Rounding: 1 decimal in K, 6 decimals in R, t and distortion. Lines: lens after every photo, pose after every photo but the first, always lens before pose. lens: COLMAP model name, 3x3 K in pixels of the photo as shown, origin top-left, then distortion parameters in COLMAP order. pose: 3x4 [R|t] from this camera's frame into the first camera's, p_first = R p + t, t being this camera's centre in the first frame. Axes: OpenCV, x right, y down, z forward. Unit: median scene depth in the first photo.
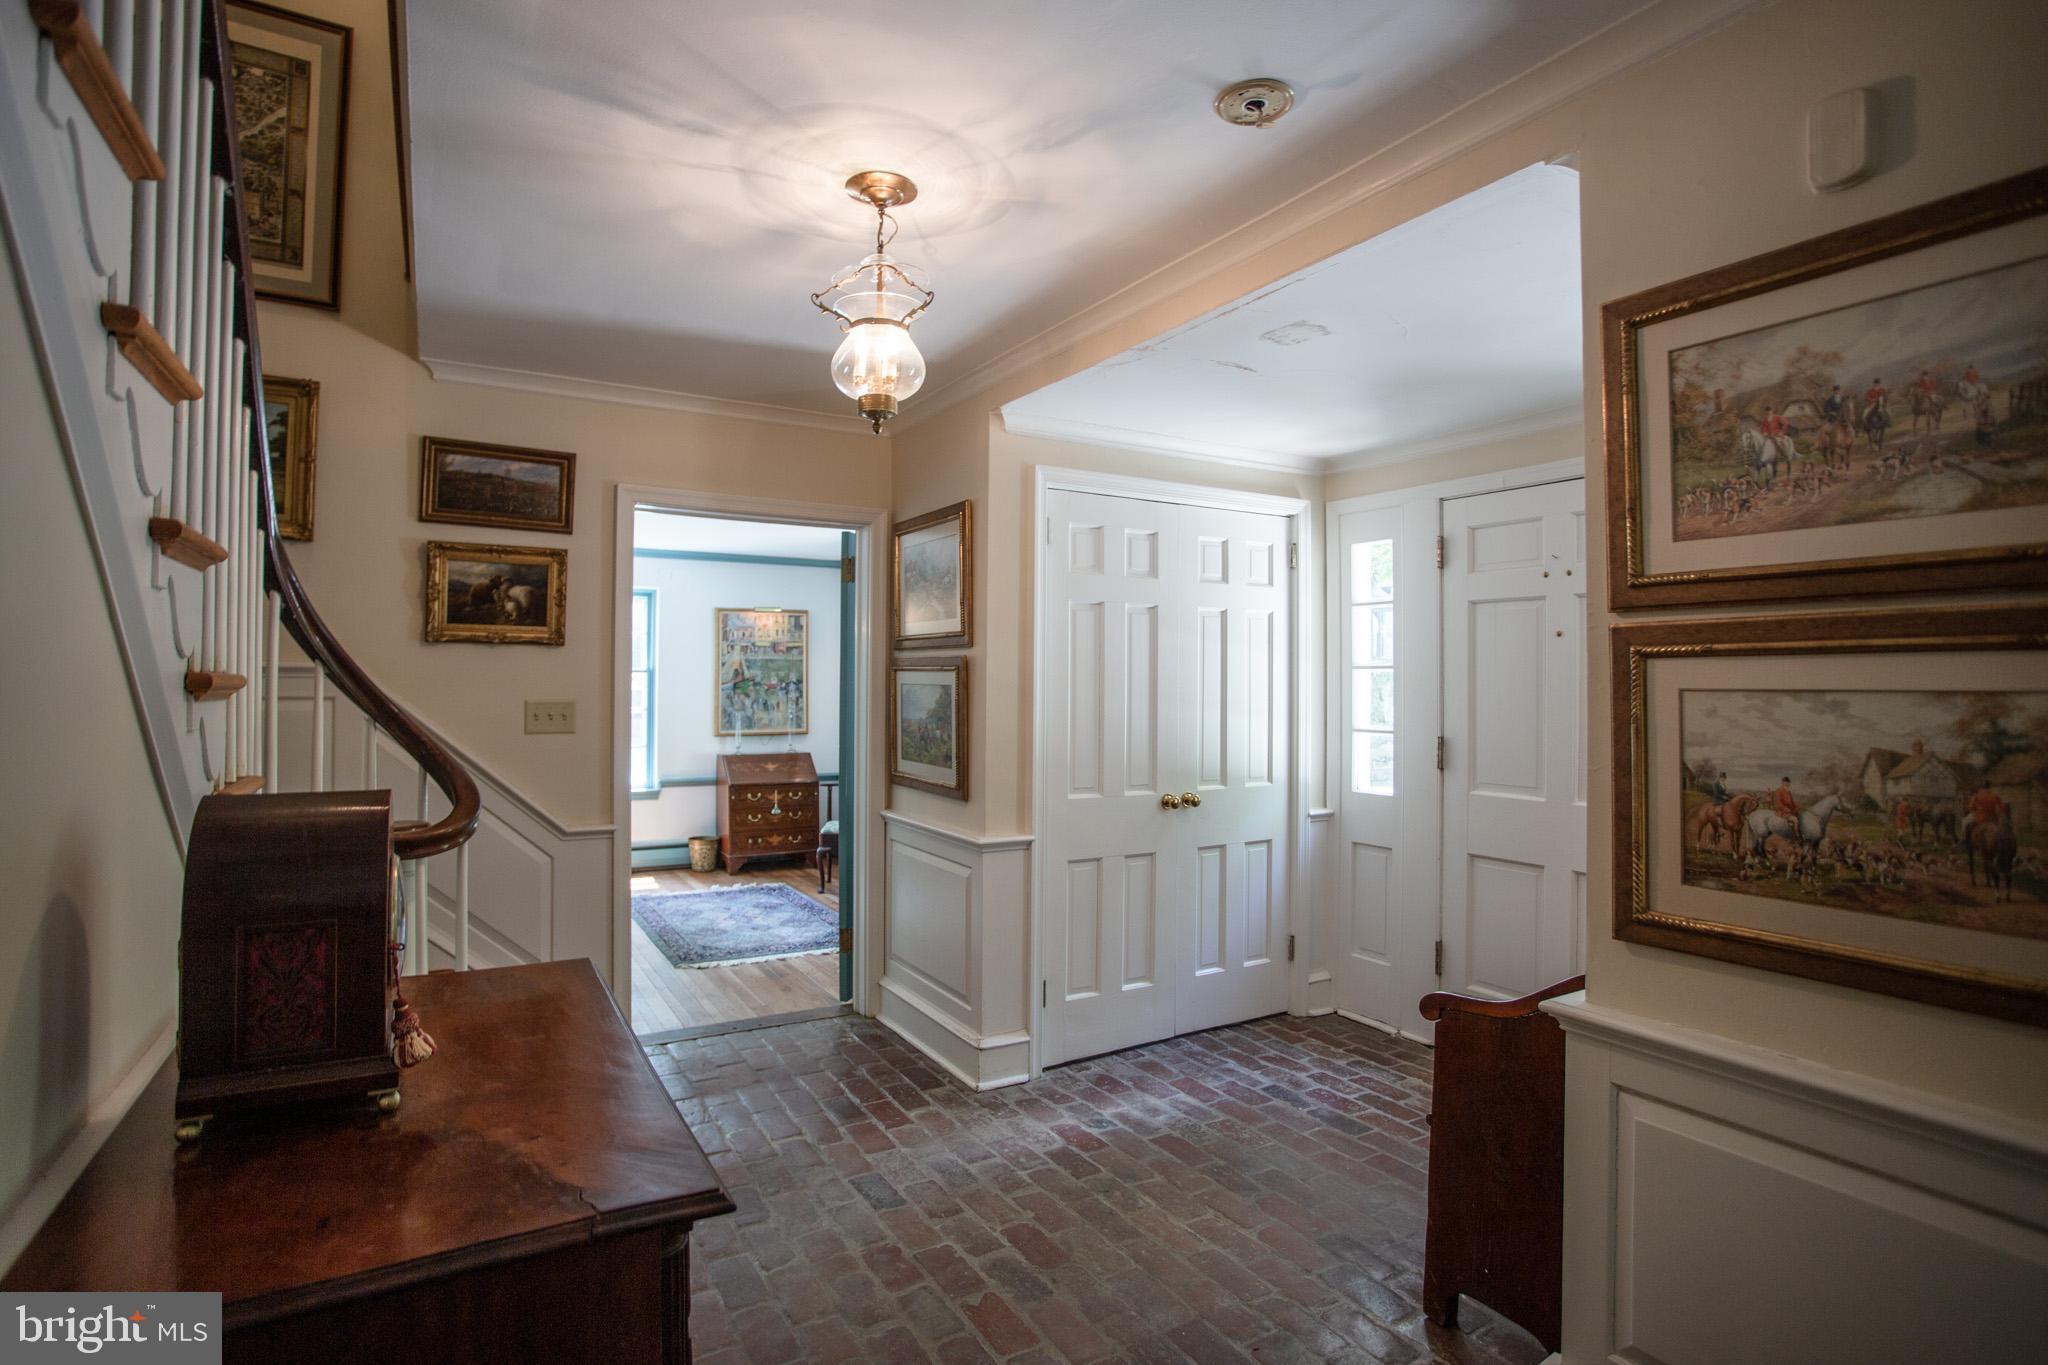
lens RADIAL K [[1029.6, 0, 1017.1], [0, 1029.6, 672.7], [0, 0, 1]] dist [-0.000353, -0.000001]
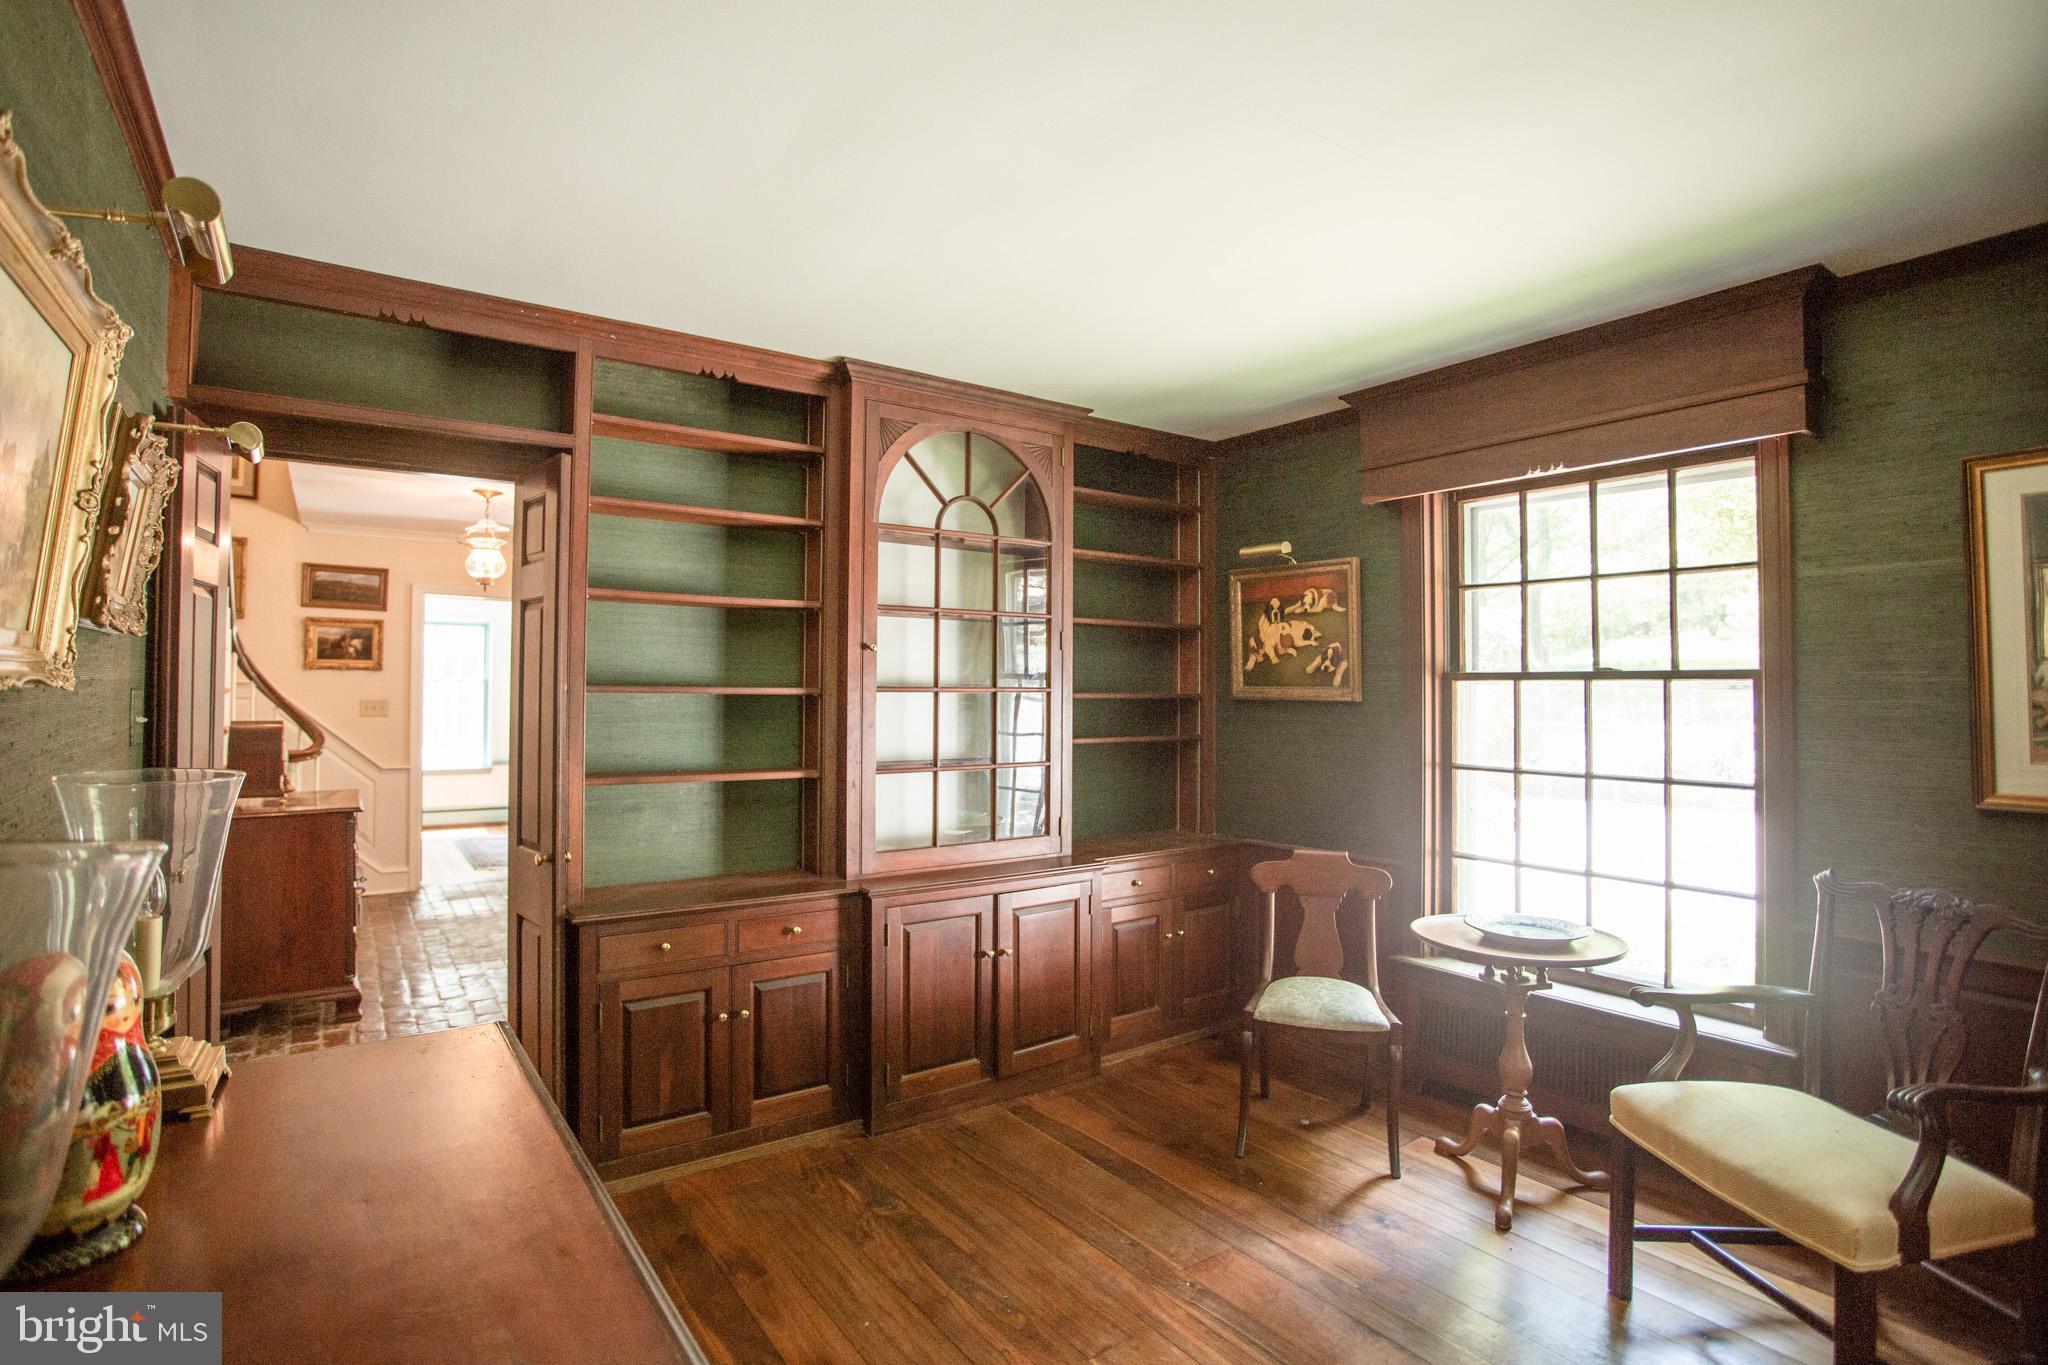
lens RADIAL K [[1024.2, 0, 1021.9], [0, 1024.2, 683.9], [0, 0, 1]] dist [-0.002785, 0.000355]
pose [[0.997490, -0.001995, 0.070773, 0.621824], [0.001705, 0.999990, 0.004161, -0.007485], [-0.070780, -0.004030, 0.997484, -0.994661]]
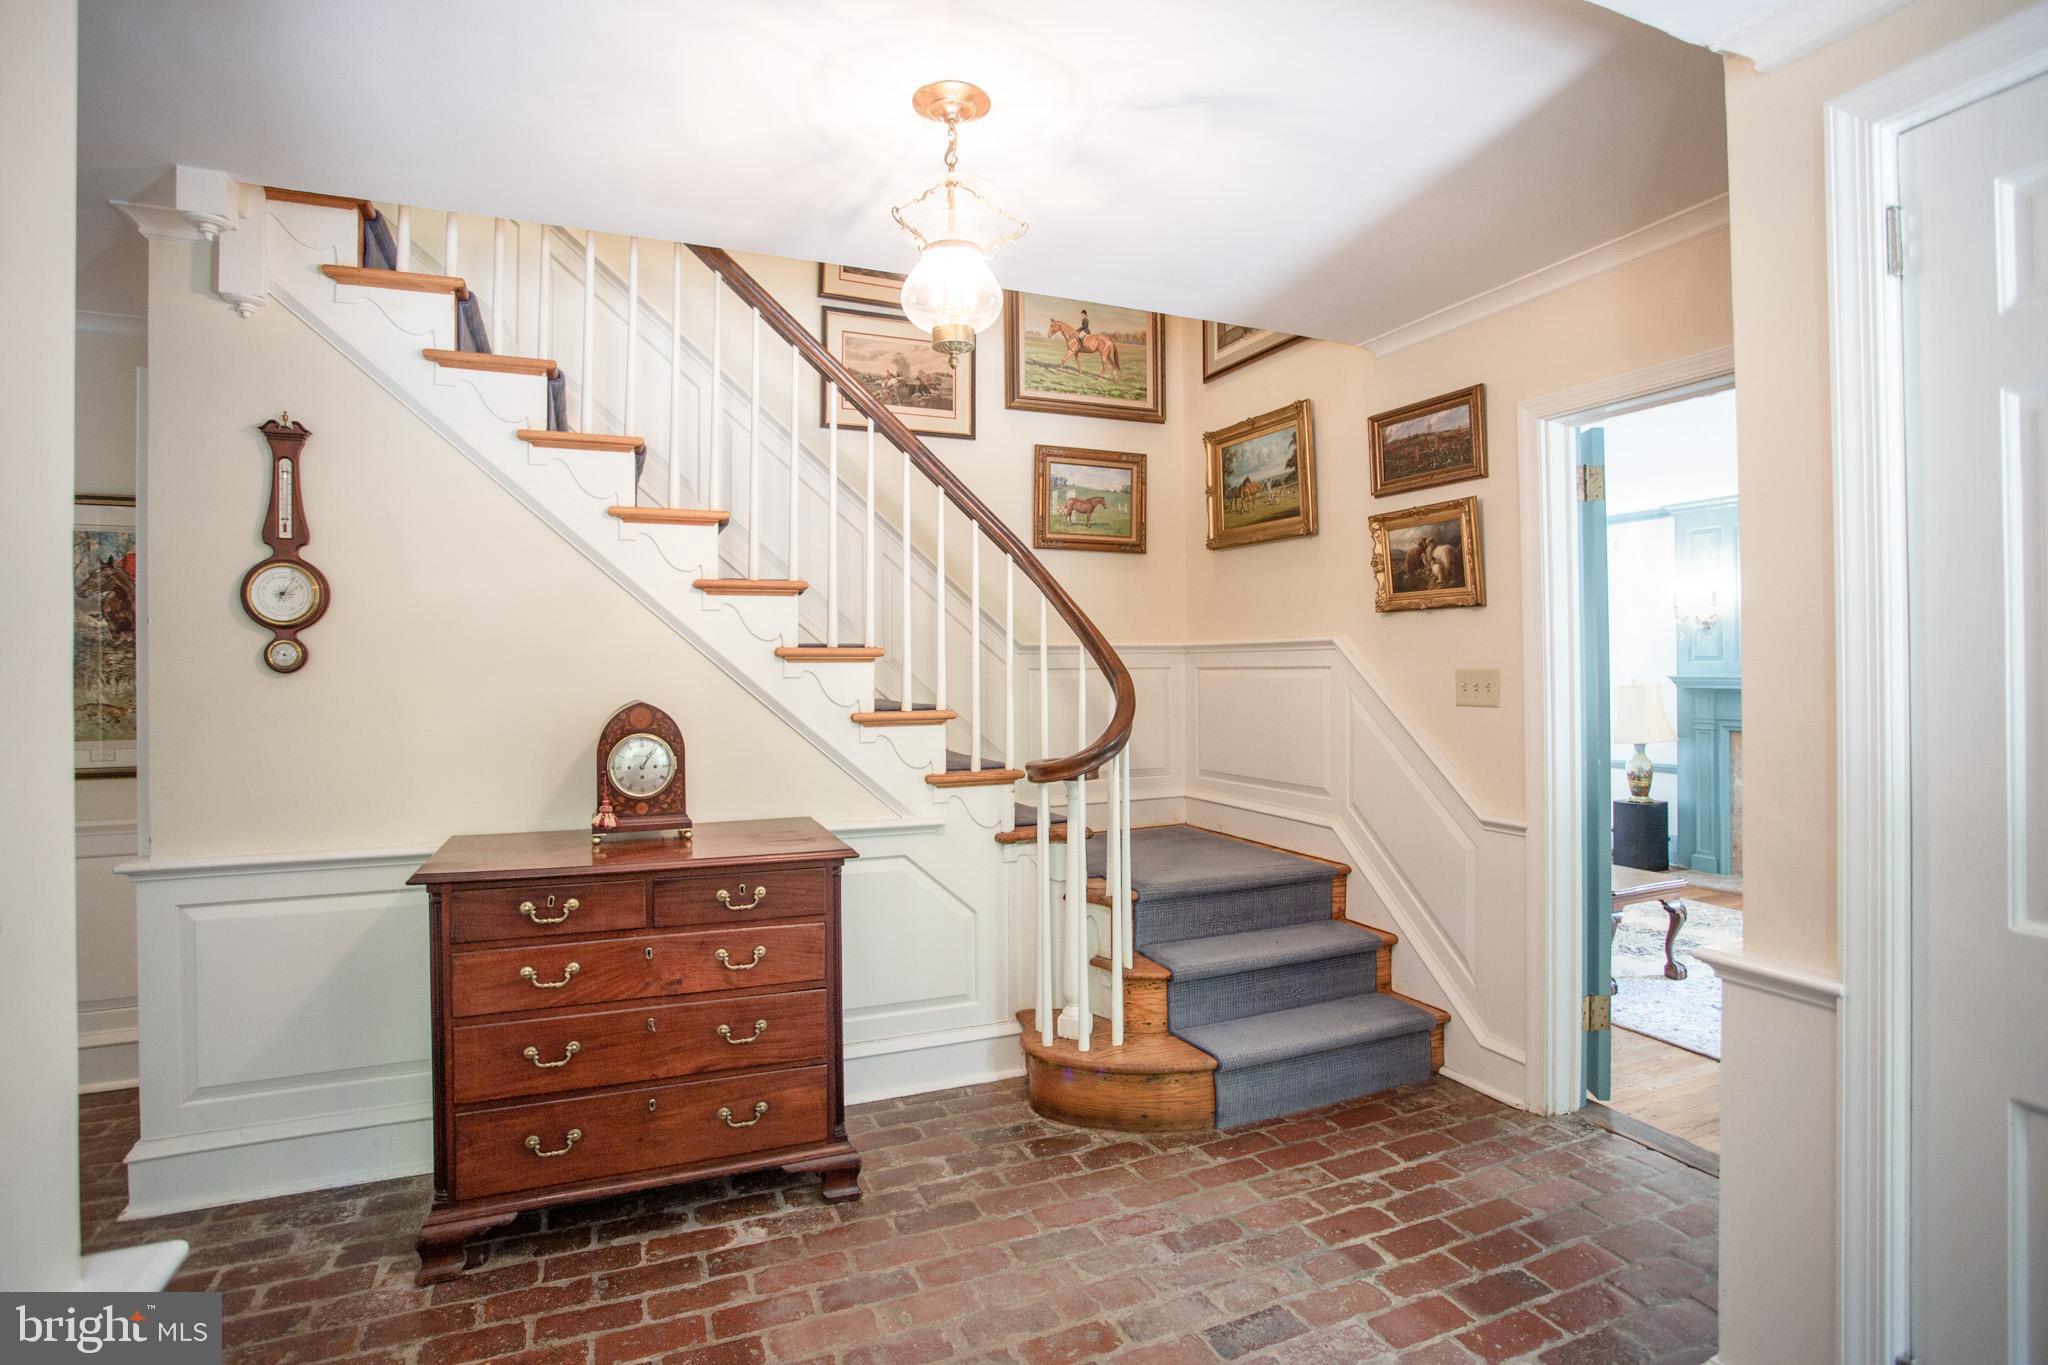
lens RADIAL K [[1024.2, 0, 1015.1], [0, 1024.2, 674.4], [0, 0, 1]] dist [-0.002785, 0.000355]
pose [[-0.120607, 0.004611, -0.992690, 0.488379], [0.020719, 0.999783, 0.002127, 0.021760], [0.992484, -0.020311, -0.120677, 0.739379]]
